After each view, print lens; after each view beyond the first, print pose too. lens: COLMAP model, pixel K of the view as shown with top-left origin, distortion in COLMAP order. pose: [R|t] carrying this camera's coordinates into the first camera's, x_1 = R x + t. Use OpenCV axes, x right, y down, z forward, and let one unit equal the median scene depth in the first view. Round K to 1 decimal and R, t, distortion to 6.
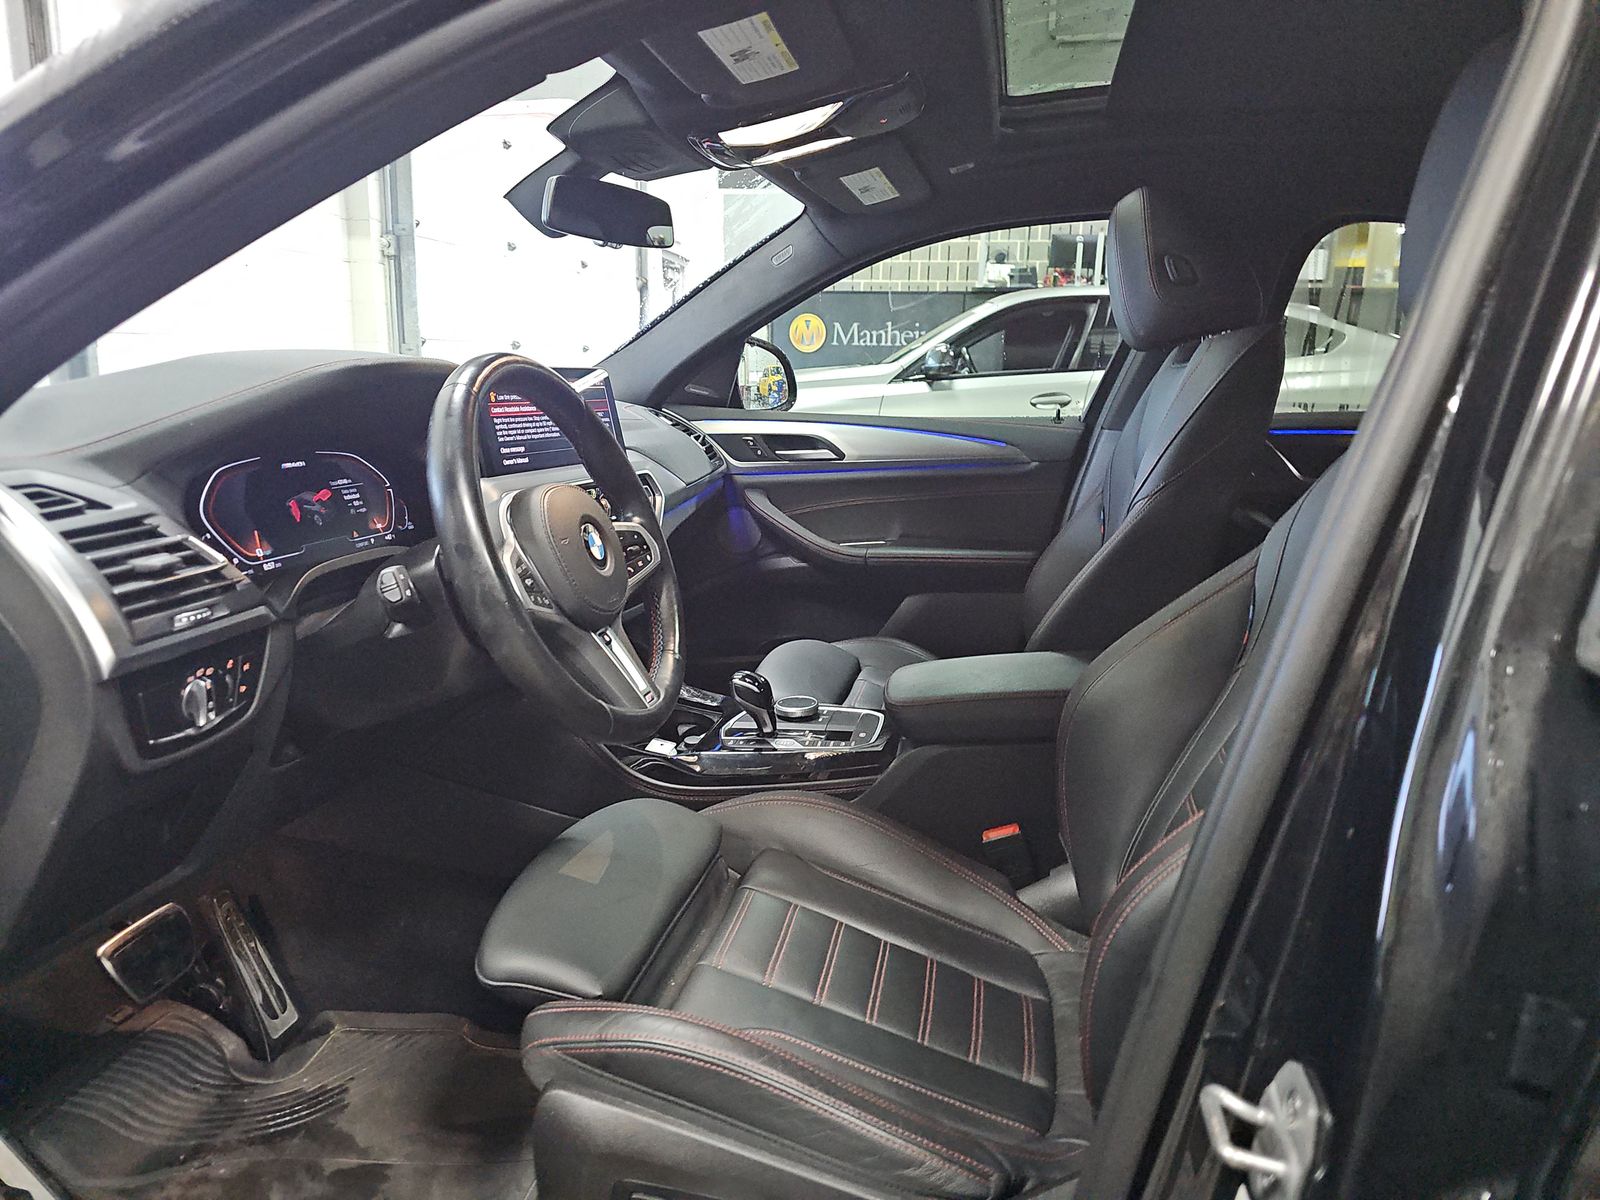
lens RADIAL K [[1156.5, 0, 777.2], [0, 1156.5, 636.9], [0, 0, 1]] dist [0.013002, -0.002259]
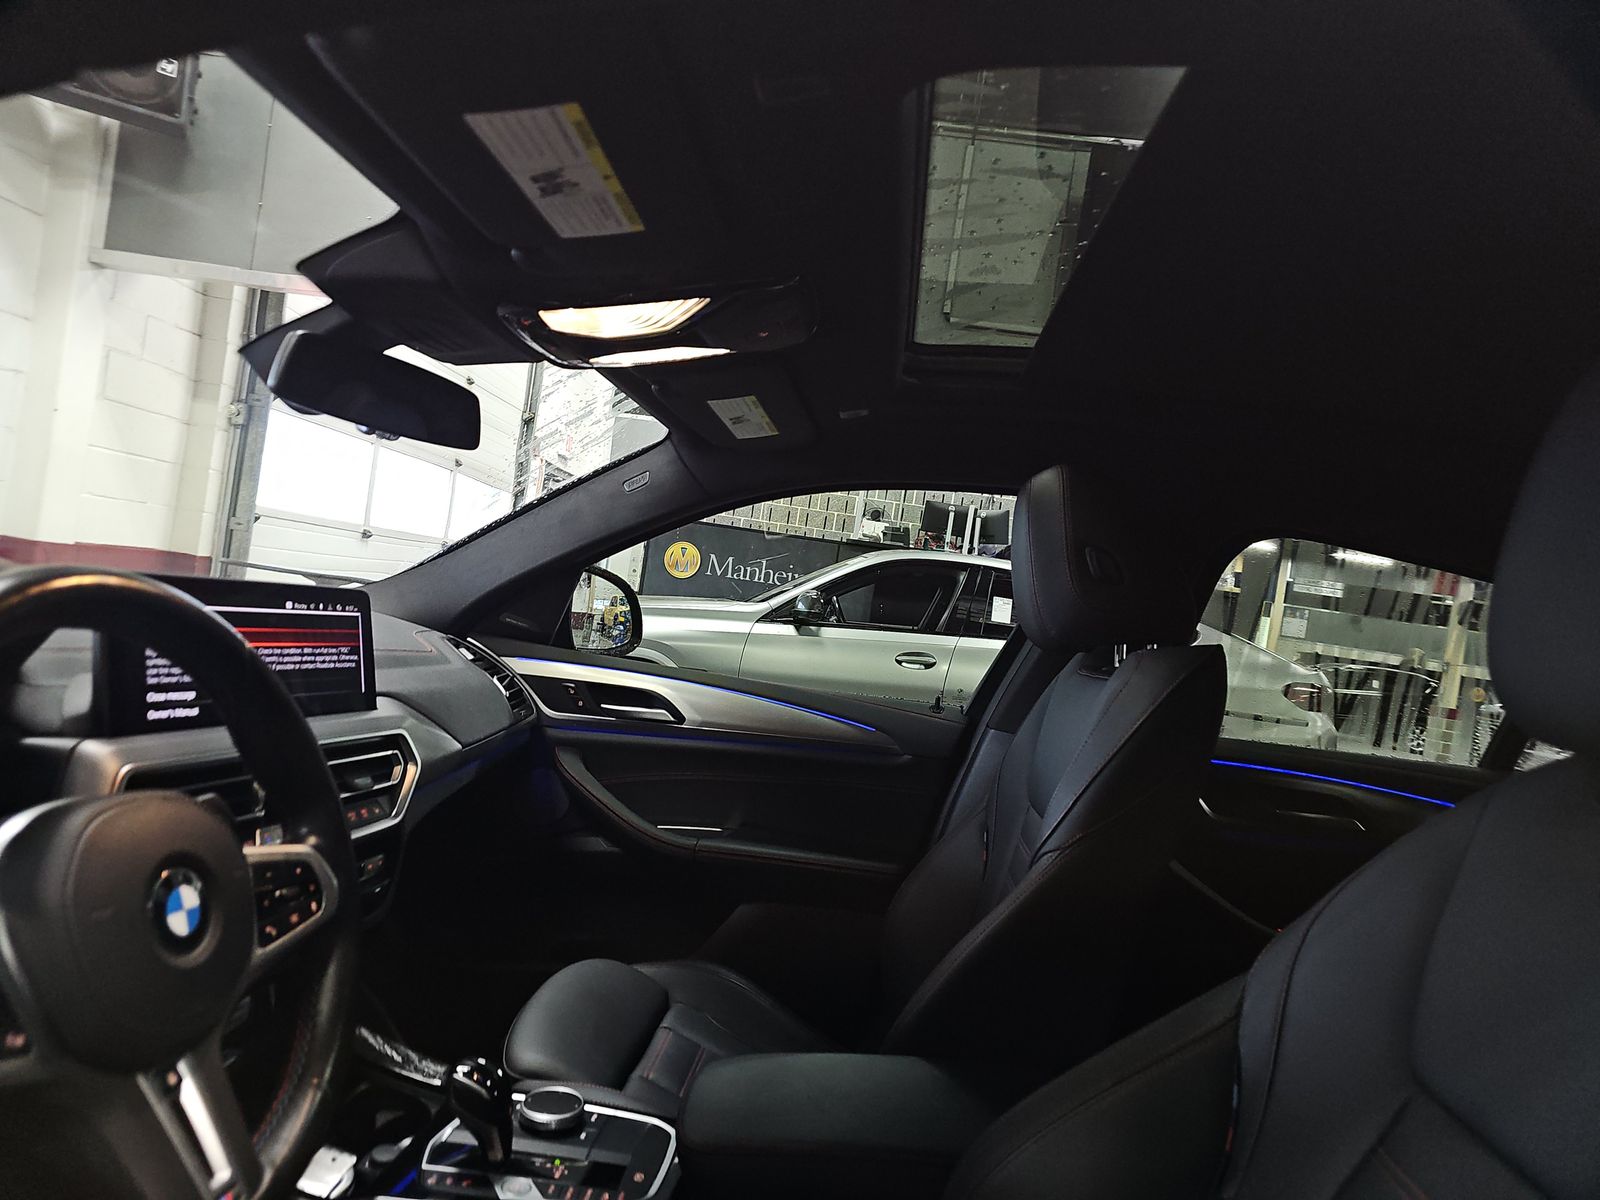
lens RADIAL K [[1156.5, 0, 797.7], [0, 1156.5, 593.9], [0, 0, 1]] dist [0.013002, -0.002259]
pose [[0.984045, 0.127358, 0.124235, 0.023993], [-0.095627, 0.967446, -0.234317, -0.057981], [-0.150033, 0.218698, 0.964189, 0.170148]]
